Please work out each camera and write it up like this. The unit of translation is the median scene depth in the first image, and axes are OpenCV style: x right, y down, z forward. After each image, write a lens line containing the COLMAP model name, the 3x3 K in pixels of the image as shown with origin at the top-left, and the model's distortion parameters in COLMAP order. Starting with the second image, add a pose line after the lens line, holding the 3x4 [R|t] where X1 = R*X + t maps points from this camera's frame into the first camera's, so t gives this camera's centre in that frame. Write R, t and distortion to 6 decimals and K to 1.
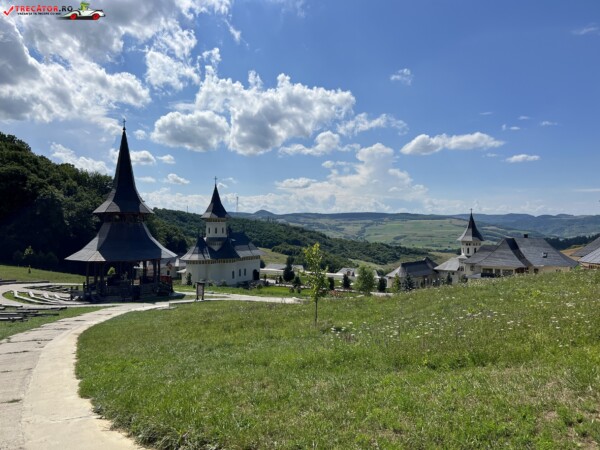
lens RADIAL K [[450.7, 0, 300.0], [0, 450.7, 225.0], [0, 0, 1]] dist [0.074173, -0.091848]
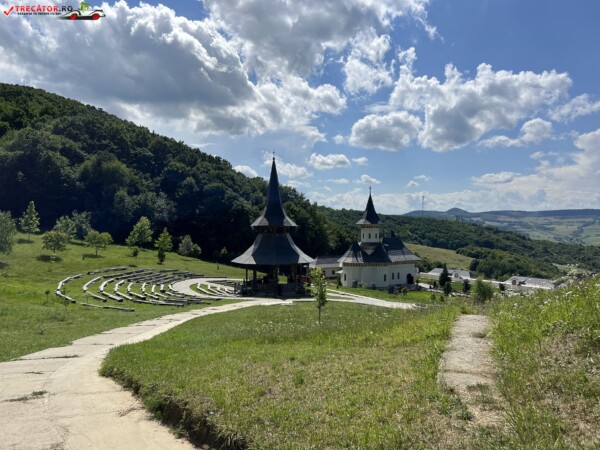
lens RADIAL K [[454.5, 0, 309.5], [0, 454.5, 204.3], [0, 0, 1]] dist [0.005746, 0.000071]
pose [[0.918390, -0.013460, -0.395448, 0.083699], [-0.002562, 0.999198, -0.039962, -0.014767], [0.395668, 0.037714, 0.917619, -0.045143]]
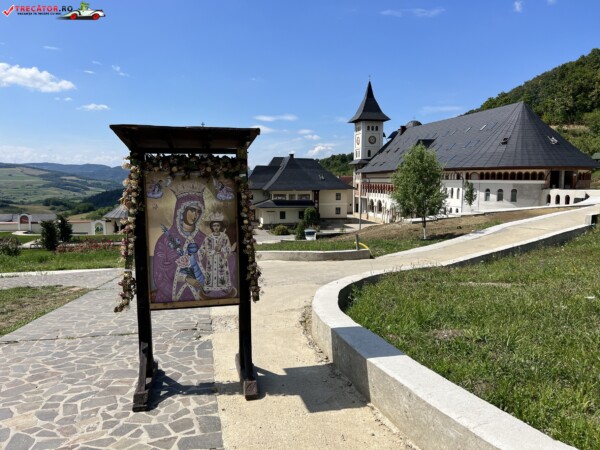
lens RADIAL K [[452.9, 0, 300.0], [0, 452.9, 225.0], [0, 0, 1]] dist [0.063405, -0.067093]
pose [[0.639793, -0.072605, 0.765110, -0.095311], [-0.007612, 0.994880, 0.100774, 0.046114], [-0.768510, -0.070299, 0.635964, 0.319310]]
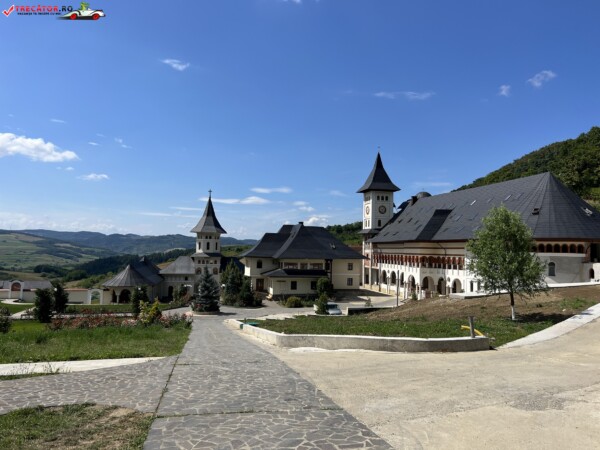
lens RADIAL K [[450.7, 0, 300.0], [0, 450.7, 225.0], [0, 0, 1]] dist [0.074173, -0.091848]
pose [[0.628730, 0.057076, 0.775526, -0.086717], [-0.024392, 0.998260, -0.053693, 0.048184], [-0.777241, 0.014841, 0.629028, 0.351884]]
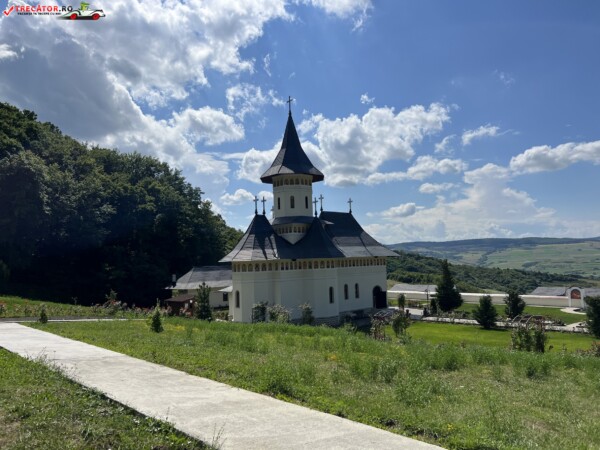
lens RADIAL K [[452.9, 0, 300.0], [0, 452.9, 225.0], [0, 0, 1]] dist [0.063405, -0.067093]
pose [[0.972853, -0.050741, -0.225794, -0.052495], [0.033954, 0.996405, -0.077618, 0.053832], [0.228921, 0.067844, 0.971078, 0.397004]]
